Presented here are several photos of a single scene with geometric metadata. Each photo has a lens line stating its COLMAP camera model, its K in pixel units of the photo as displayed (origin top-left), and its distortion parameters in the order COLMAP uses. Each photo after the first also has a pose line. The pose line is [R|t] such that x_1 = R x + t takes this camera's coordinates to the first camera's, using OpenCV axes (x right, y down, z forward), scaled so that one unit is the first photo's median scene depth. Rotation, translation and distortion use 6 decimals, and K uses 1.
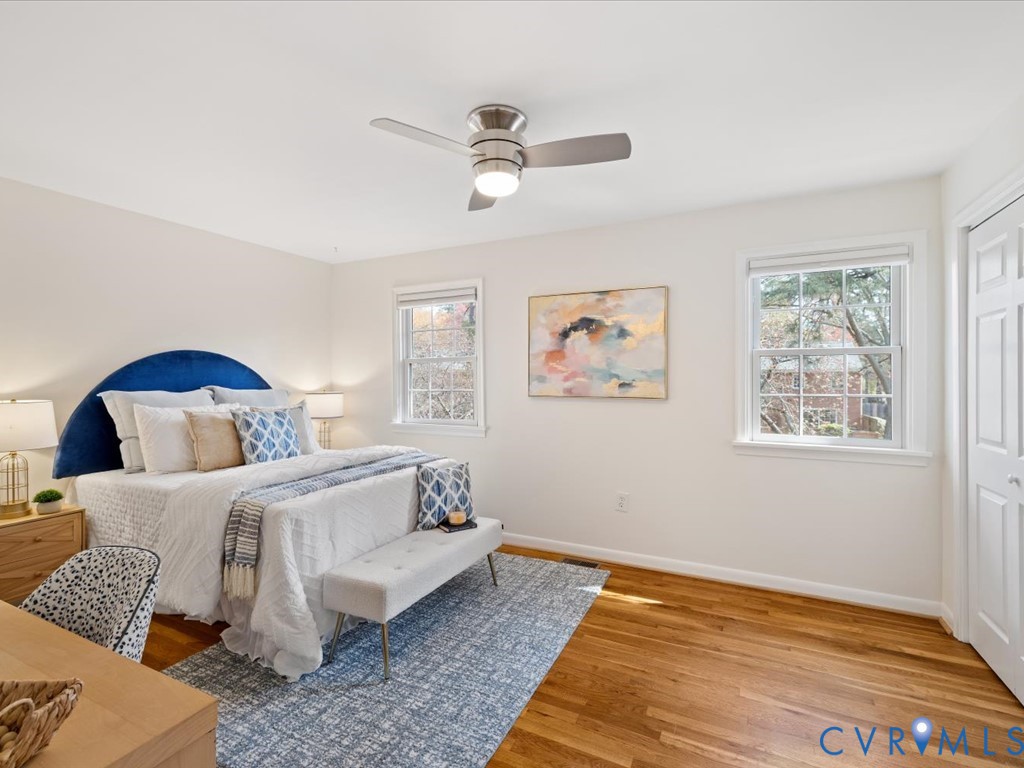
lens RADIAL K [[486.0, 0, 511.9], [0, 486.0, 383.6], [0, 0, 1]] dist [0.000714, 0.000024]
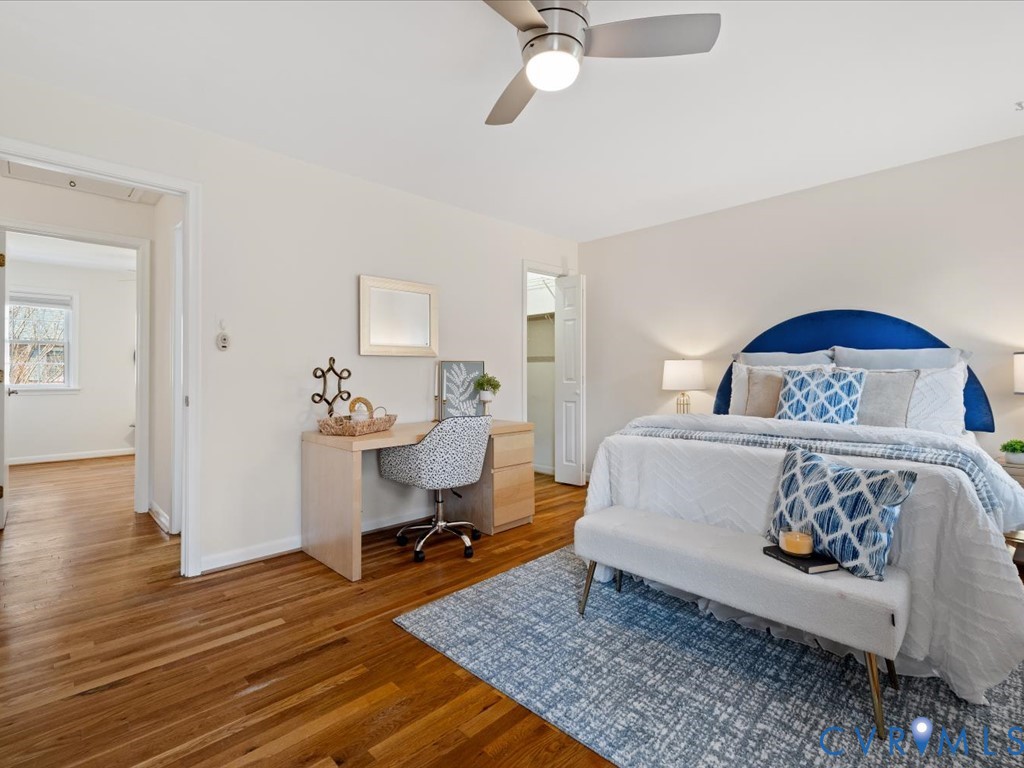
lens RADIAL K [[486.0, 0, 514.4], [0, 486.0, 380.6], [0, 0, 1]] dist [0.000714, 0.000024]
pose [[-0.318945, 0.011969, -0.947698, 0.532933], [-0.006320, 0.999871, 0.014755, 0.070937], [0.947752, 0.010695, -0.318828, 0.836484]]
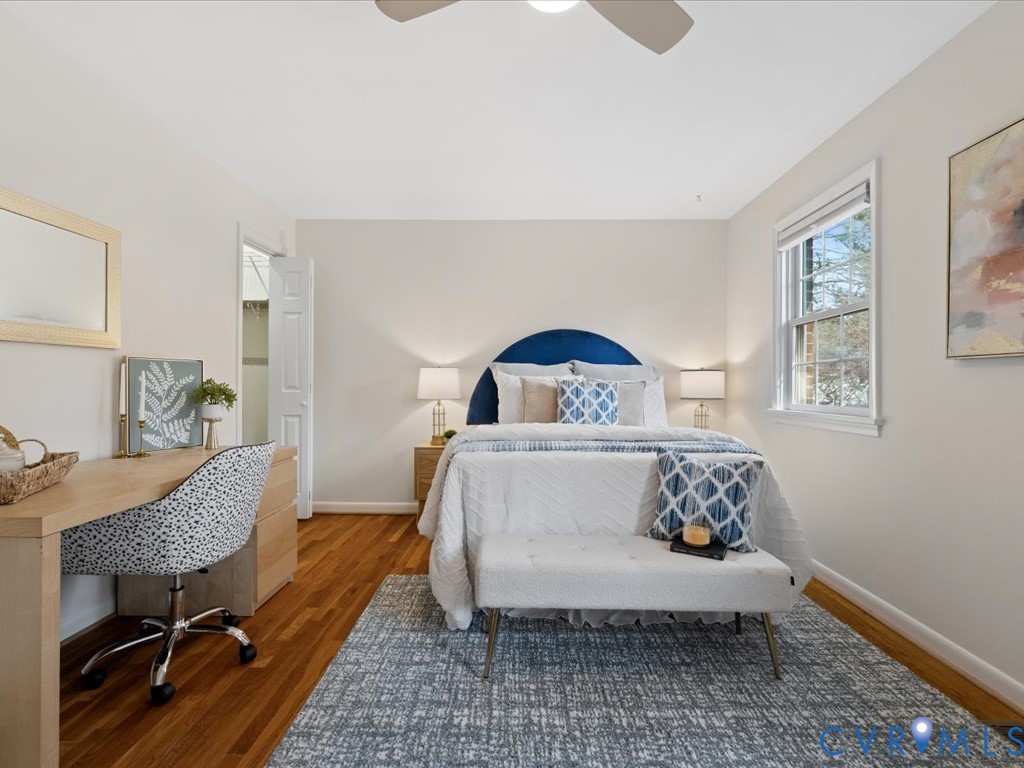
lens RADIAL K [[486.0, 0, 513.3], [0, 486.0, 387.4], [0, 0, 1]] dist [0.000714, 0.000024]
pose [[0.431596, 0.009441, -0.902018, 0.359217], [-0.015754, 0.999872, 0.002927, 0.075903], [0.901929, 0.012947, 0.431689, 0.476356]]
